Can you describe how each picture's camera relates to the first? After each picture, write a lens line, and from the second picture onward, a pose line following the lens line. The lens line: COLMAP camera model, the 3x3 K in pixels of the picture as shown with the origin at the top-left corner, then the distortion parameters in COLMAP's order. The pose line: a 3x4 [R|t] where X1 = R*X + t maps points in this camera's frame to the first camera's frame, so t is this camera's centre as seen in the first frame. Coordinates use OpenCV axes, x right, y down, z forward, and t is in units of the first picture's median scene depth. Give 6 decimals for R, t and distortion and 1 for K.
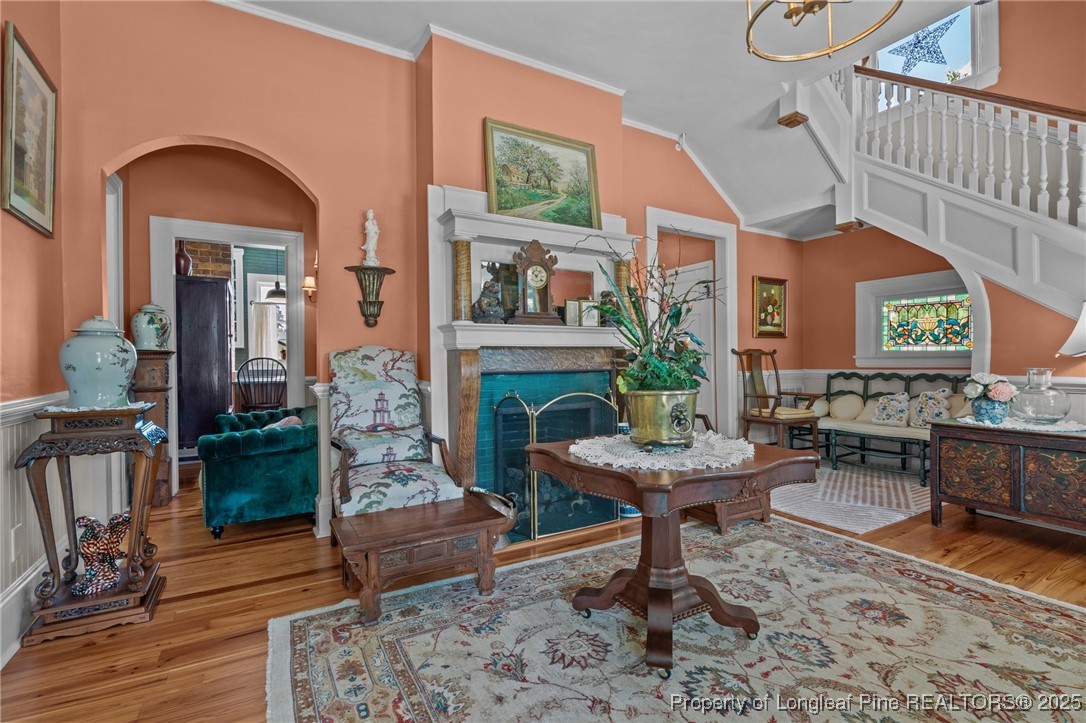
lens RADIAL K [[494.5, 0, 544.5], [0, 494.5, 360.6], [0, 0, 1]] dist [-0.005553, 0.002205]
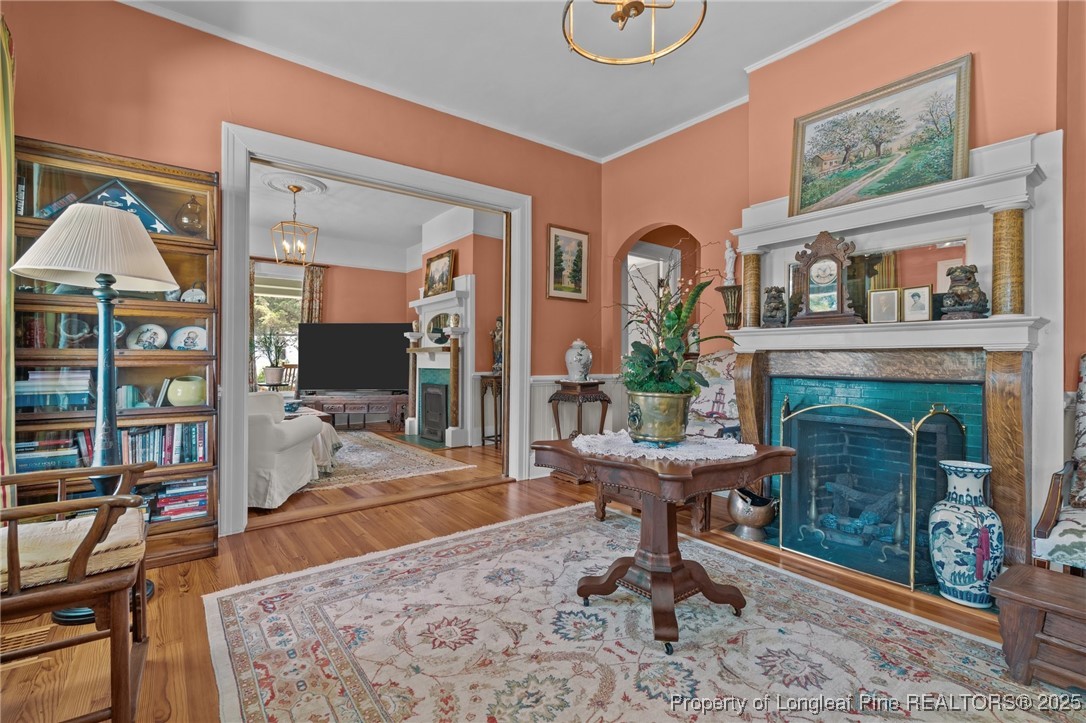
lens RADIAL K [[494.5, 0, 539.3], [0, 494.5, 357.6], [0, 0, 1]] dist [-0.005553, 0.002205]
pose [[0.128301, 0.008283, -0.991701, 0.839119], [-0.011278, 0.999913, 0.006892, -0.014211], [0.991671, 0.010300, 0.128383, 0.384387]]
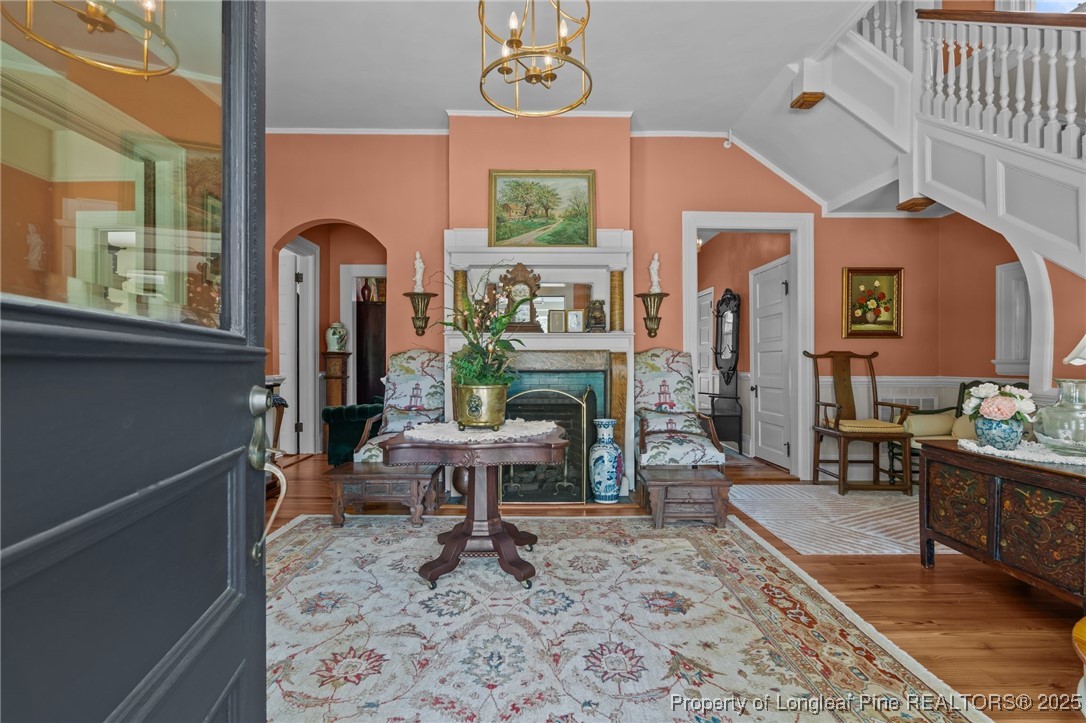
lens RADIAL K [[494.5, 0, 543.3], [0, 494.5, 360.0], [0, 0, 1]] dist [-0.005553, 0.002205]
pose [[0.870694, 0.009577, -0.491731, 0.658742], [-0.010119, 0.999948, 0.001558, -0.006566], [0.491720, 0.003619, 0.870746, -0.037461]]
